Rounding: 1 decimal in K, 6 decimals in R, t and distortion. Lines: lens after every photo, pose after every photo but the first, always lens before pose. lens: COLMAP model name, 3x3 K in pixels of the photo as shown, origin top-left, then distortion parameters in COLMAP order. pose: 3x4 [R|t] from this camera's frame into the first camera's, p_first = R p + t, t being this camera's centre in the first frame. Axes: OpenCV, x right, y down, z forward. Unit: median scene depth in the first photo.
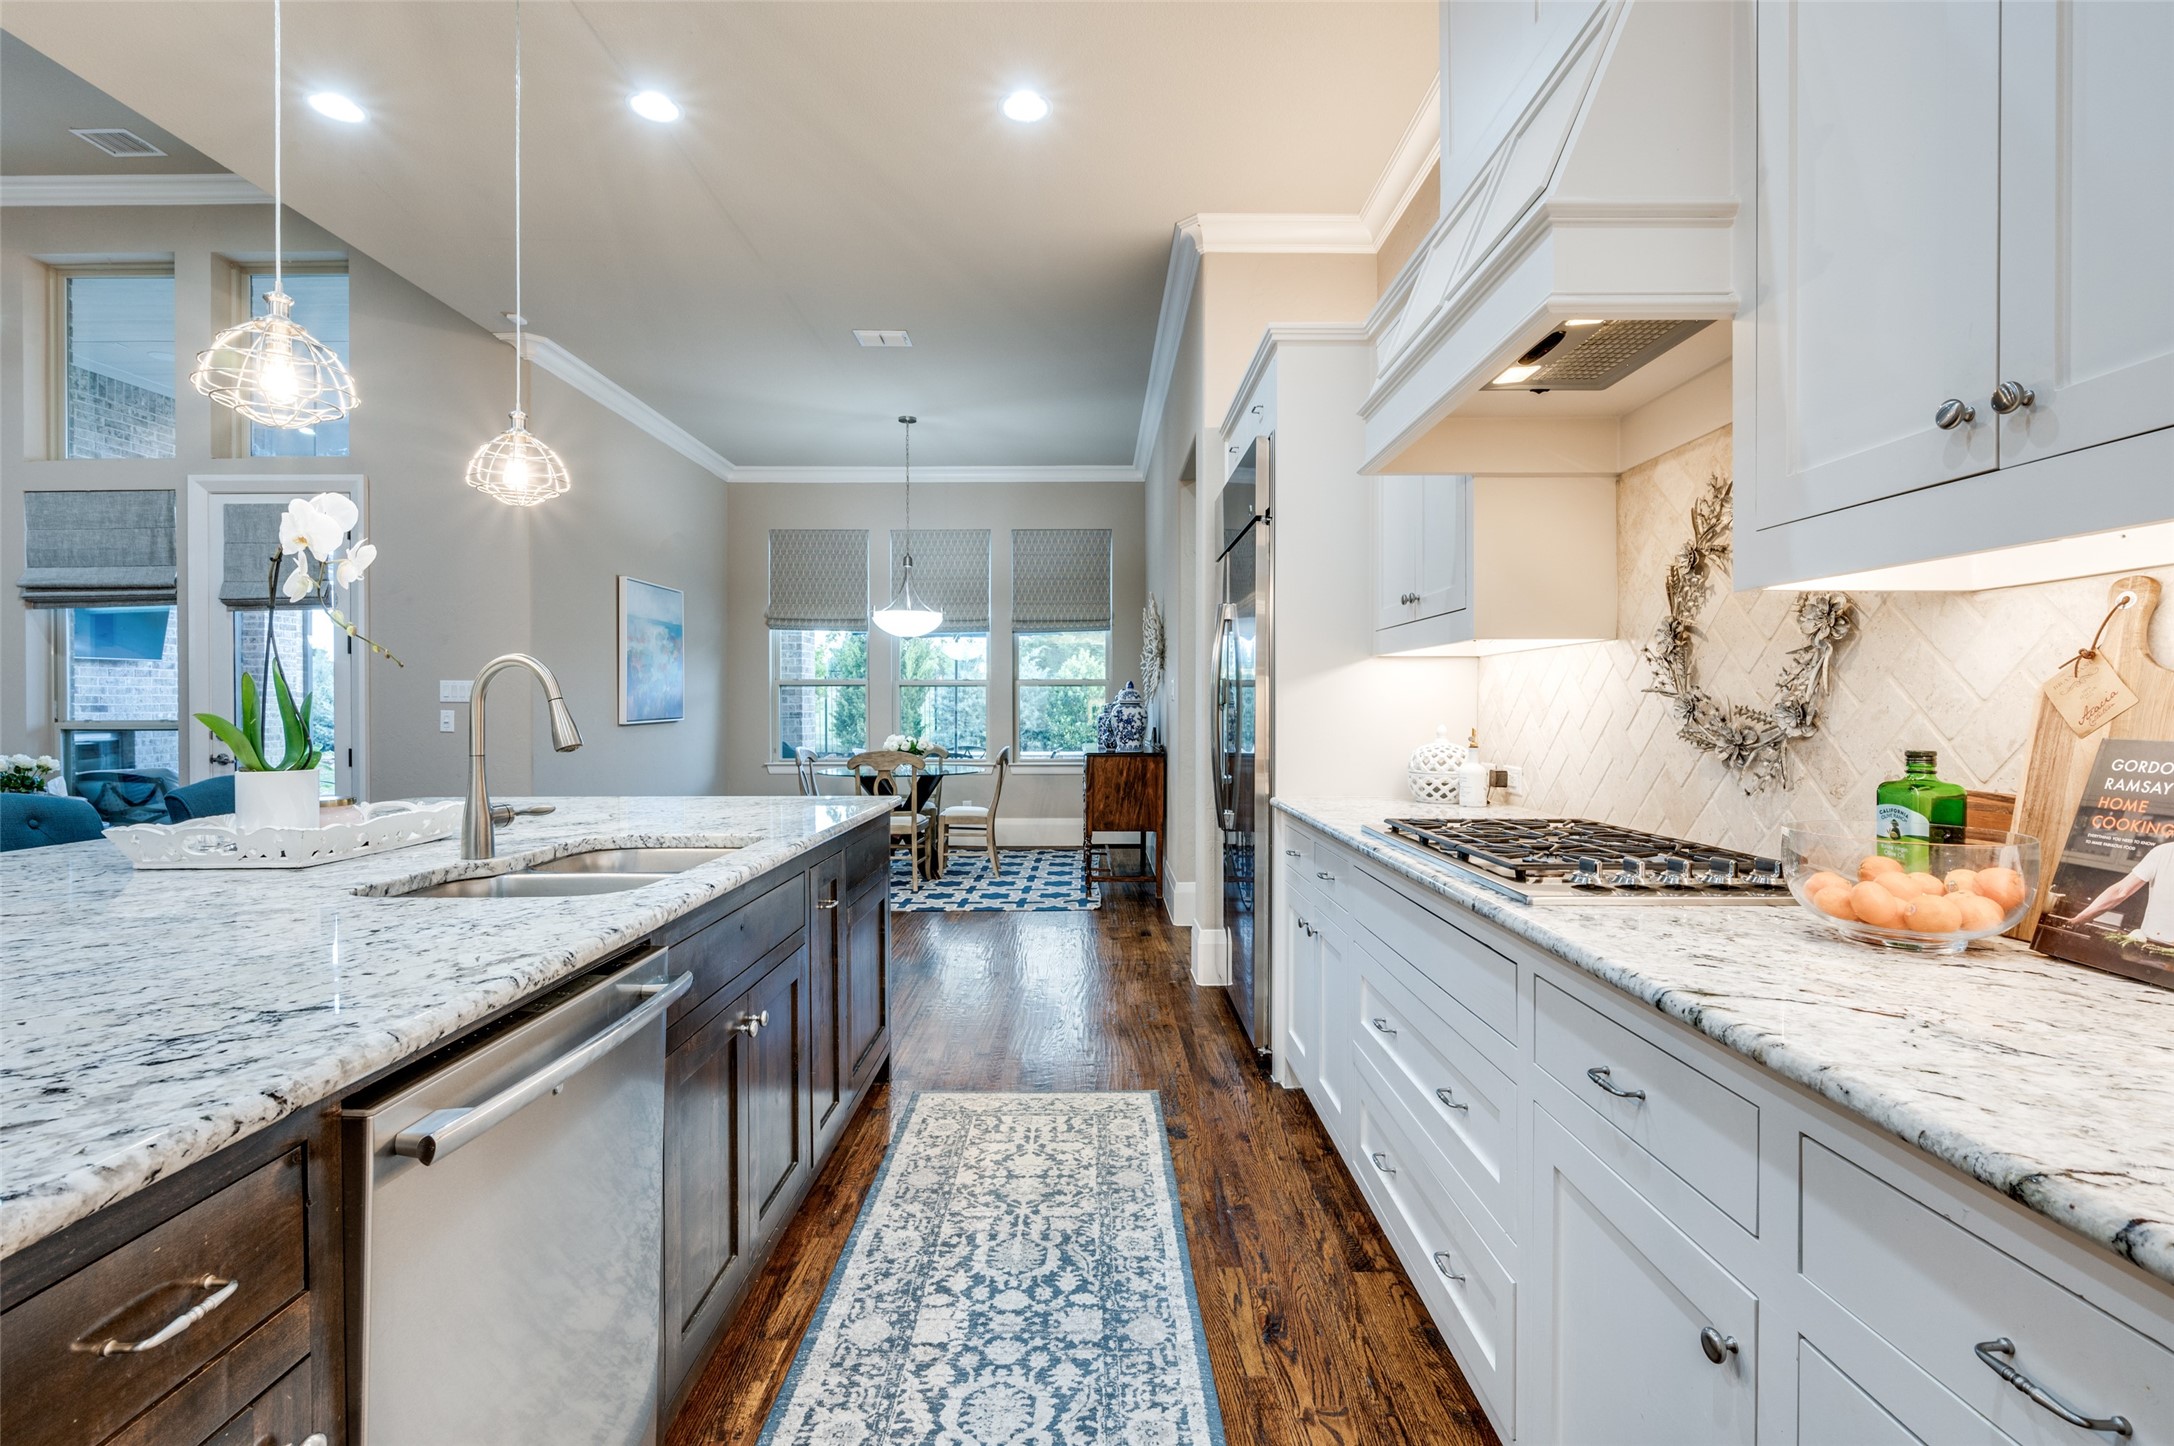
lens RADIAL K [[1007.0, 0, 1096.1], [0, 1007.0, 722.6], [0, 0, 1]] dist [0.001488, -0.000015]
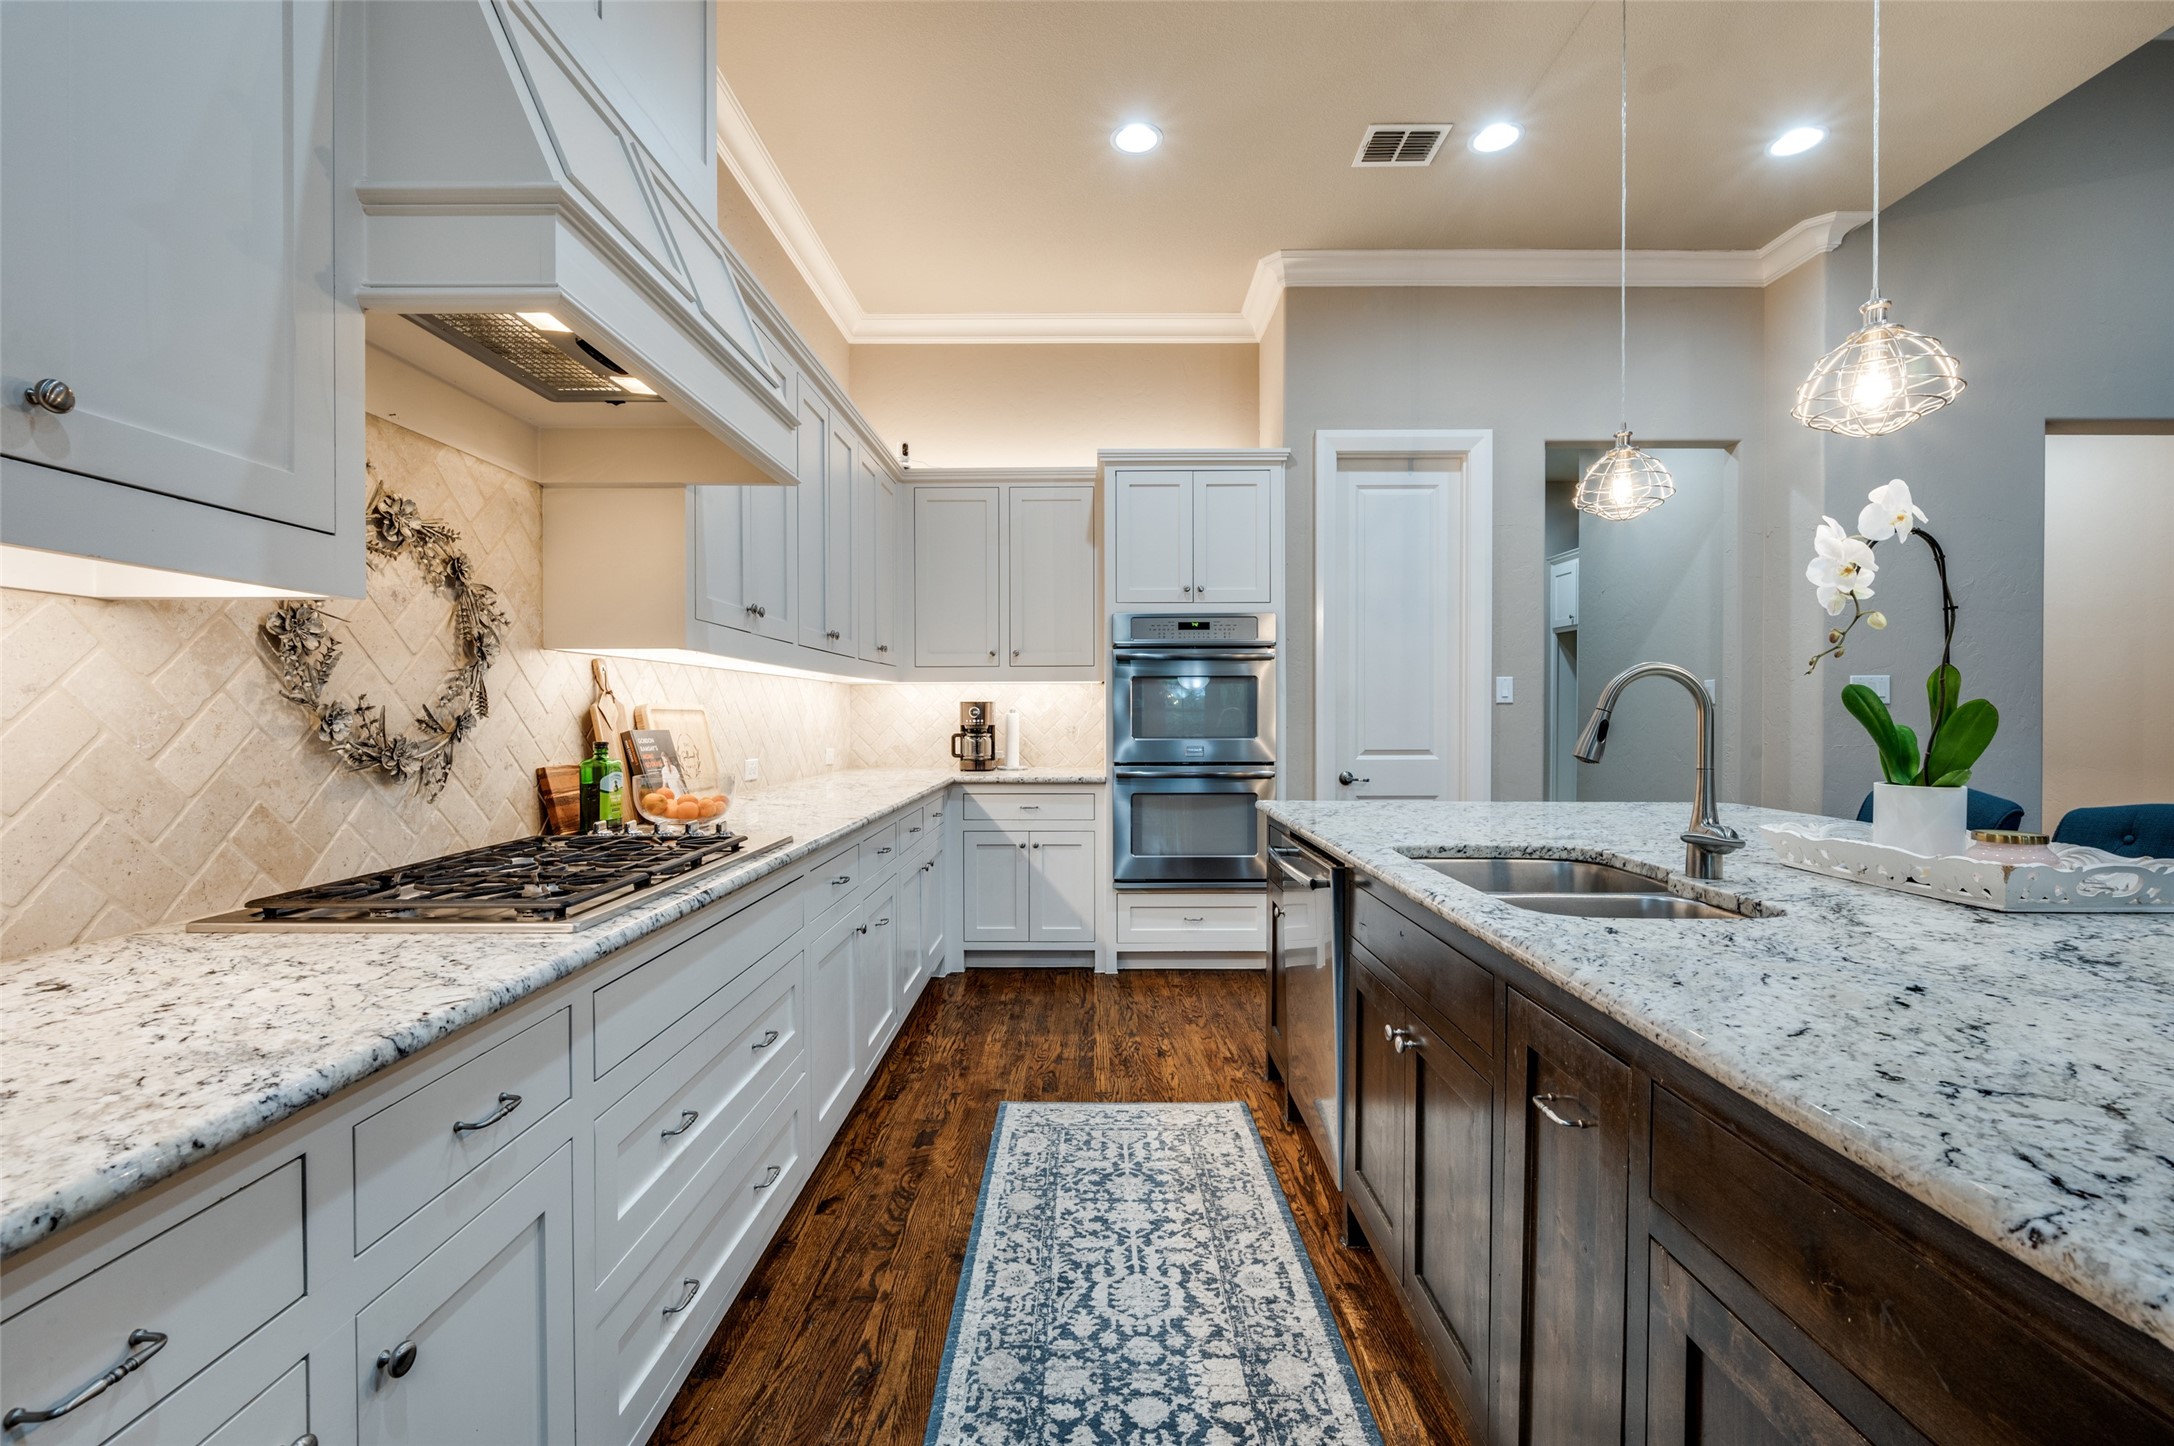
lens RADIAL K [[918.3, 0, 1094.1], [0, 918.3, 729.0], [0, 0, 1]] dist [-0.006559, -0.000369]
pose [[-0.999987, -0.000239, 0.005048, -0.043505], [-0.000069, 0.999434, 0.033642, -0.033940], [-0.005053, 0.033642, -0.999421, 1.825675]]
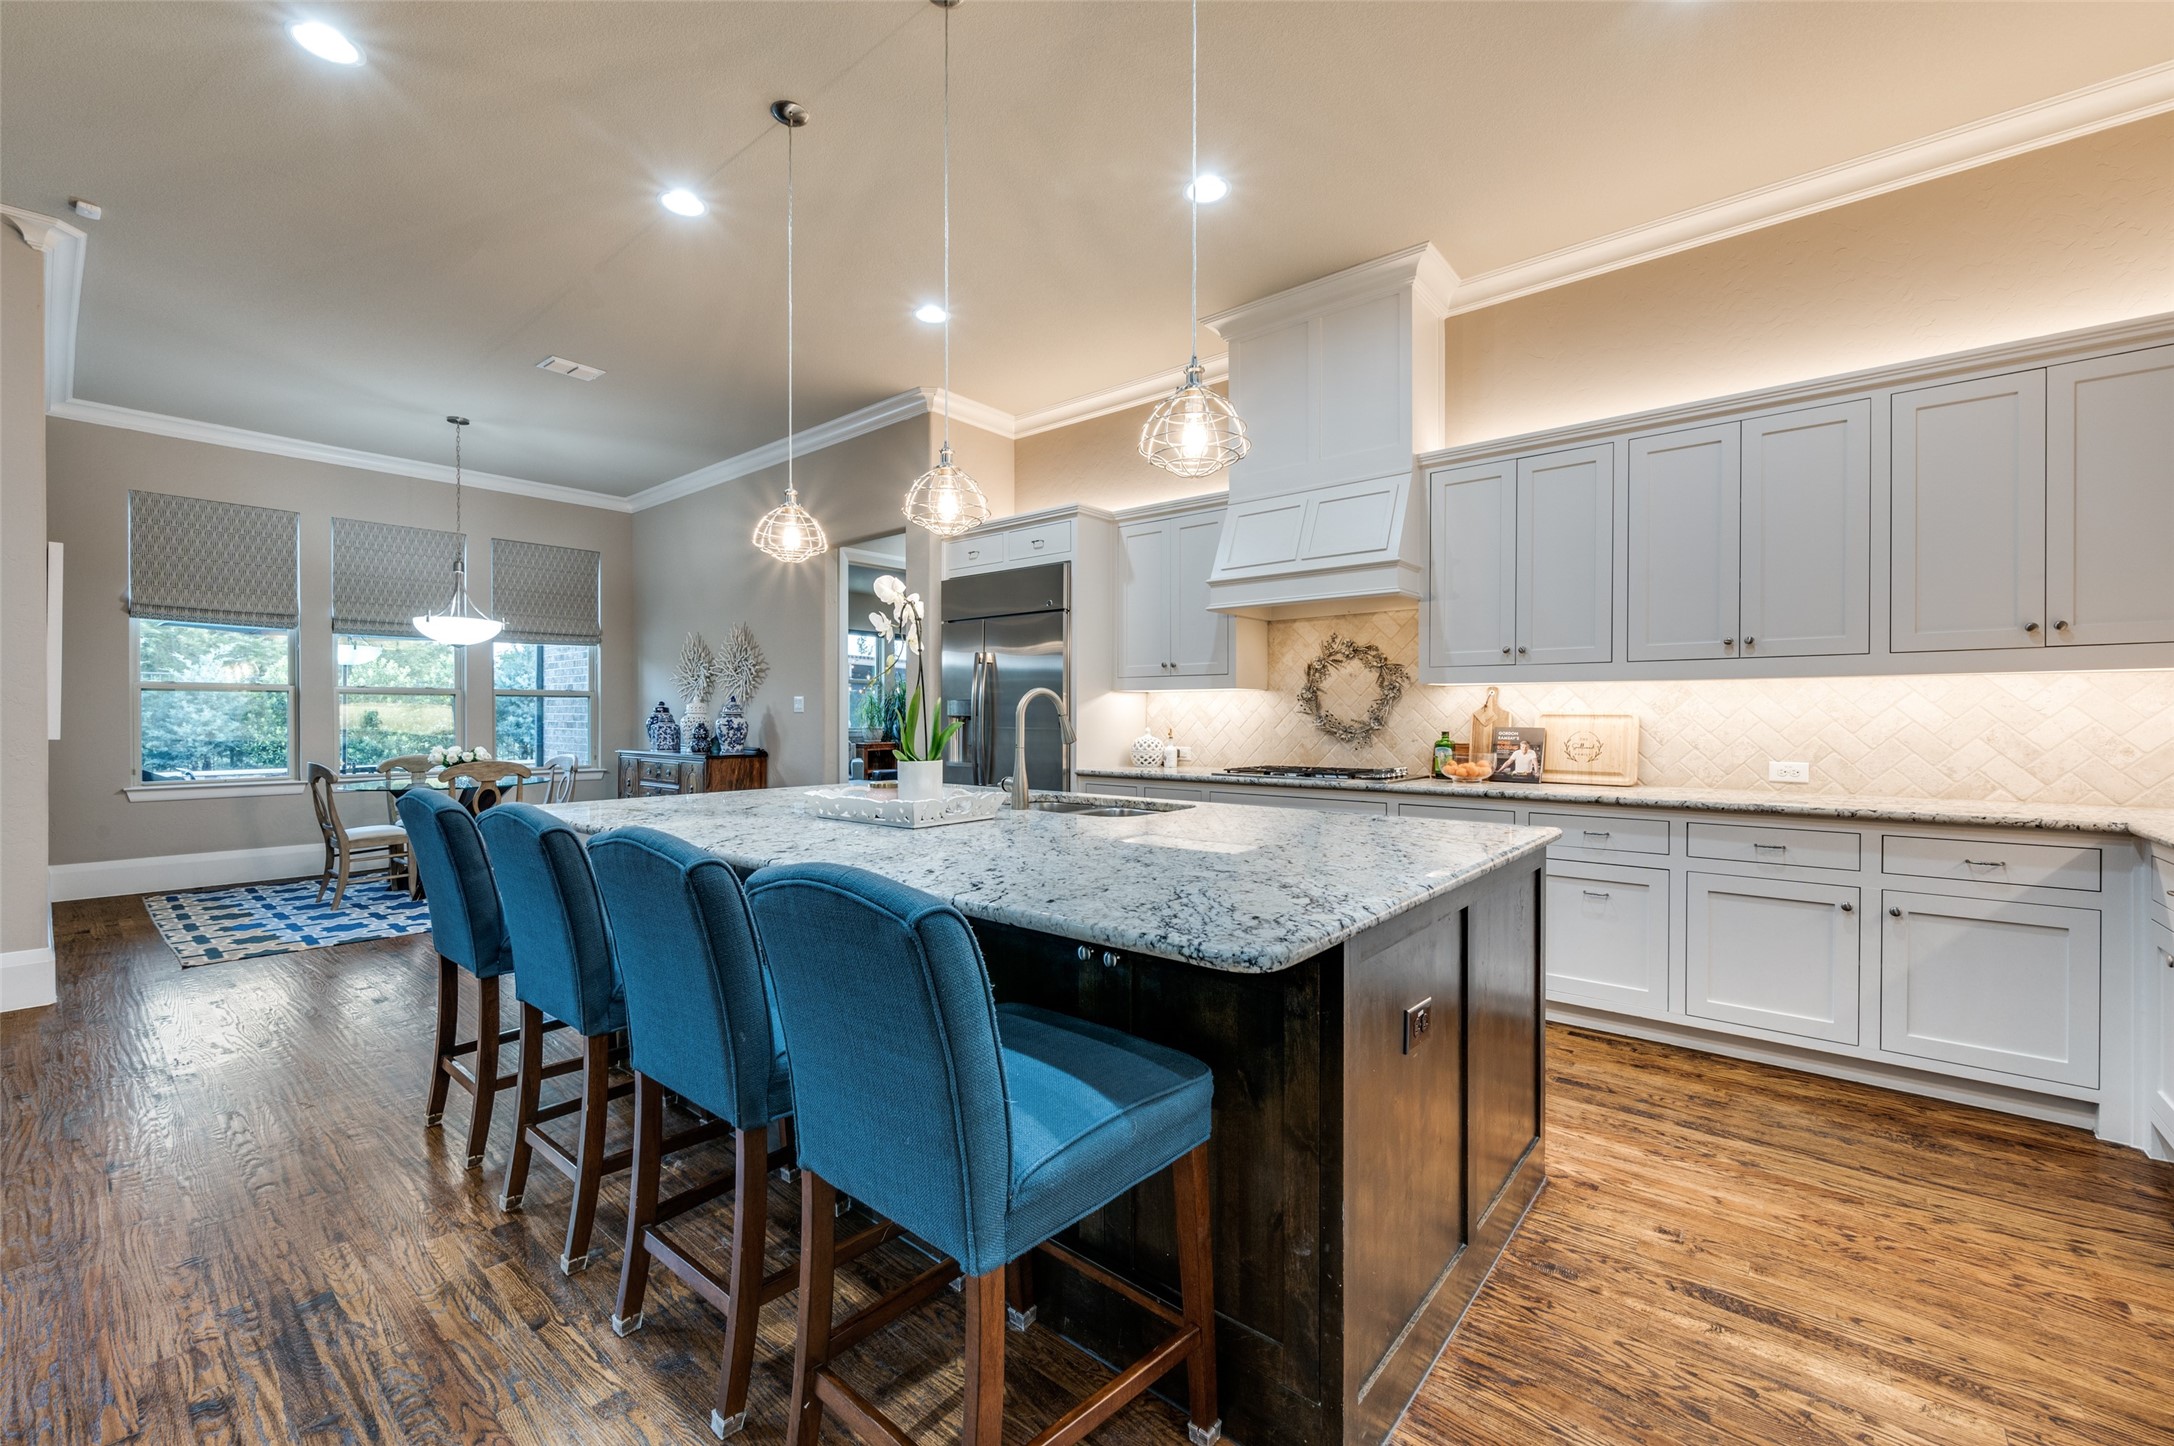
lens RADIAL K [[882.2, 0, 1086.1], [0, 882.2, 725.1], [0, 0, 1]] dist [-0.006108, 0.000870]
pose [[0.642450, -0.007392, 0.766292, -1.632353], [0.010955, 0.999940, 0.000462, -0.006418], [-0.766250, 0.008098, 0.642492, -0.008435]]
